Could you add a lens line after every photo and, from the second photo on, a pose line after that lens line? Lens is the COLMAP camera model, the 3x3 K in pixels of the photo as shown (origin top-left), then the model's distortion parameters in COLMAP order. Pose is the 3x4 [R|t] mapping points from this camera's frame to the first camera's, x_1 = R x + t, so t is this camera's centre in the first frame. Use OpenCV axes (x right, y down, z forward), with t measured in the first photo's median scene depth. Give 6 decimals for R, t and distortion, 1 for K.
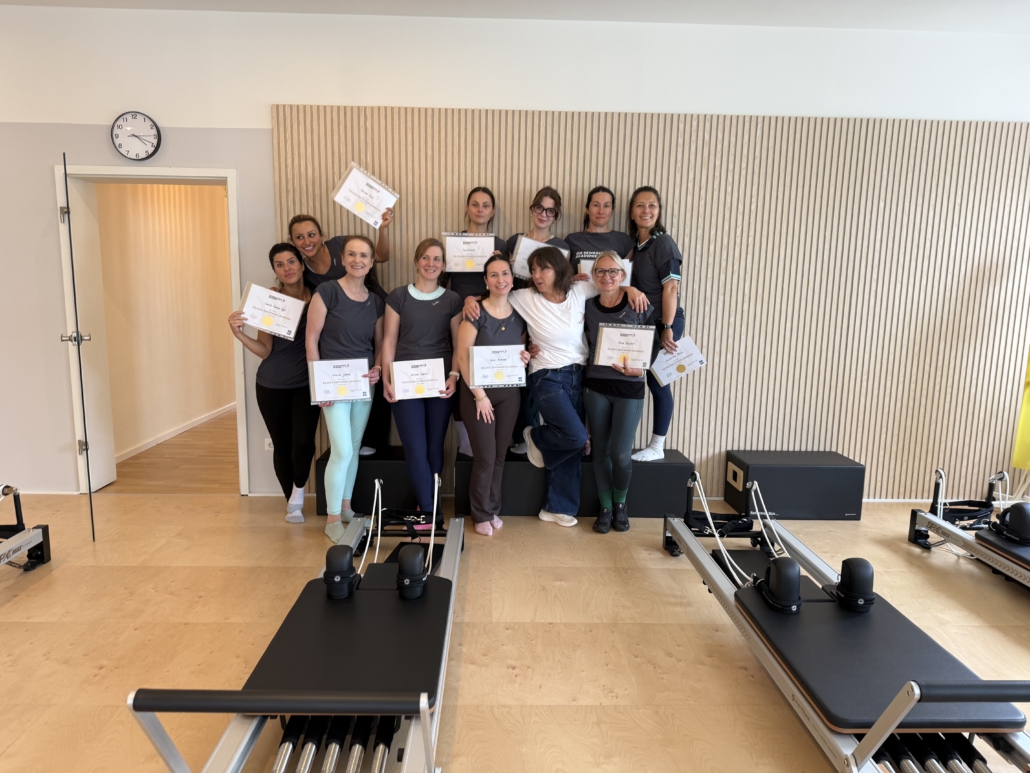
lens RADIAL K [[715.4, 0, 508.7], [0, 715.4, 394.4], [0, 0, 1]] dist [0.055608, -0.081011]
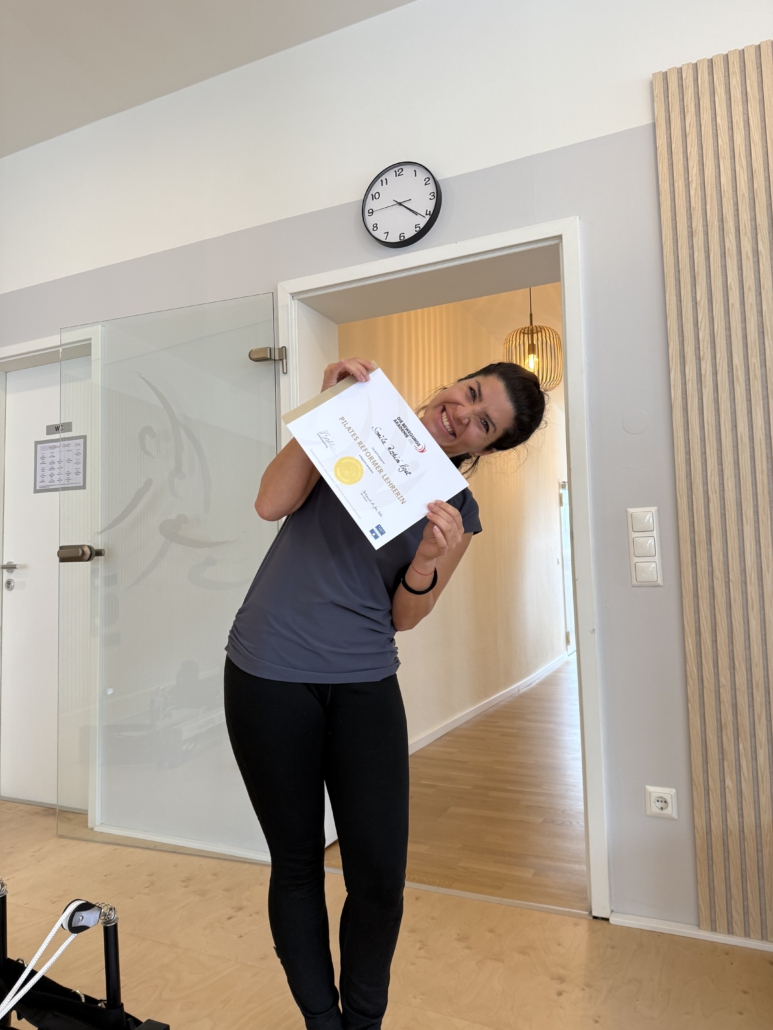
lens RADIAL K [[715.4, 0, 369.4], [0, 715.4, 515.7], [0, 0, 1]] dist [0.055608, -0.081011]
pose [[0.883863, -0.071070, -0.462315, -0.299002], [-0.035014, 0.975563, -0.216912, 0.002411], [0.466434, 0.207908, 0.859776, 0.563237]]
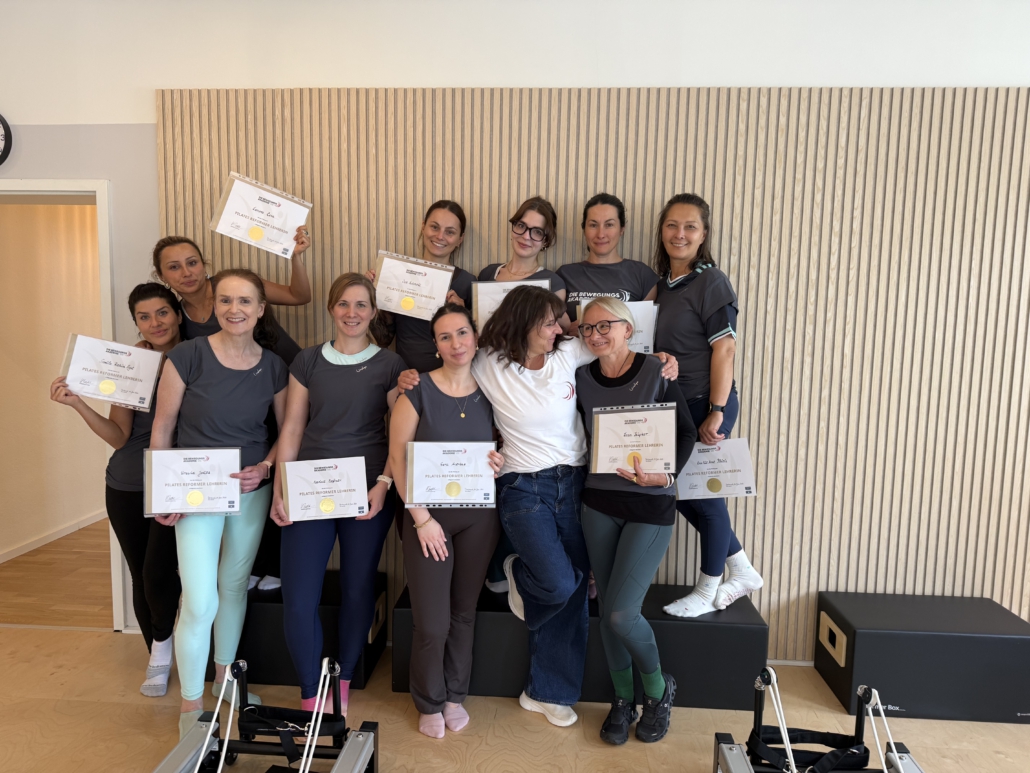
lens RADIAL K [[720.0, 0, 515.2], [0, 720.0, 383.9], [0, 0, 1]] dist [0.025654, -0.047041]
pose [[0.995649, 0.009865, -0.092662, 0.097401], [-0.015149, 0.998288, -0.056495, -0.077280], [0.091946, 0.057653, 0.994094, 0.343642]]
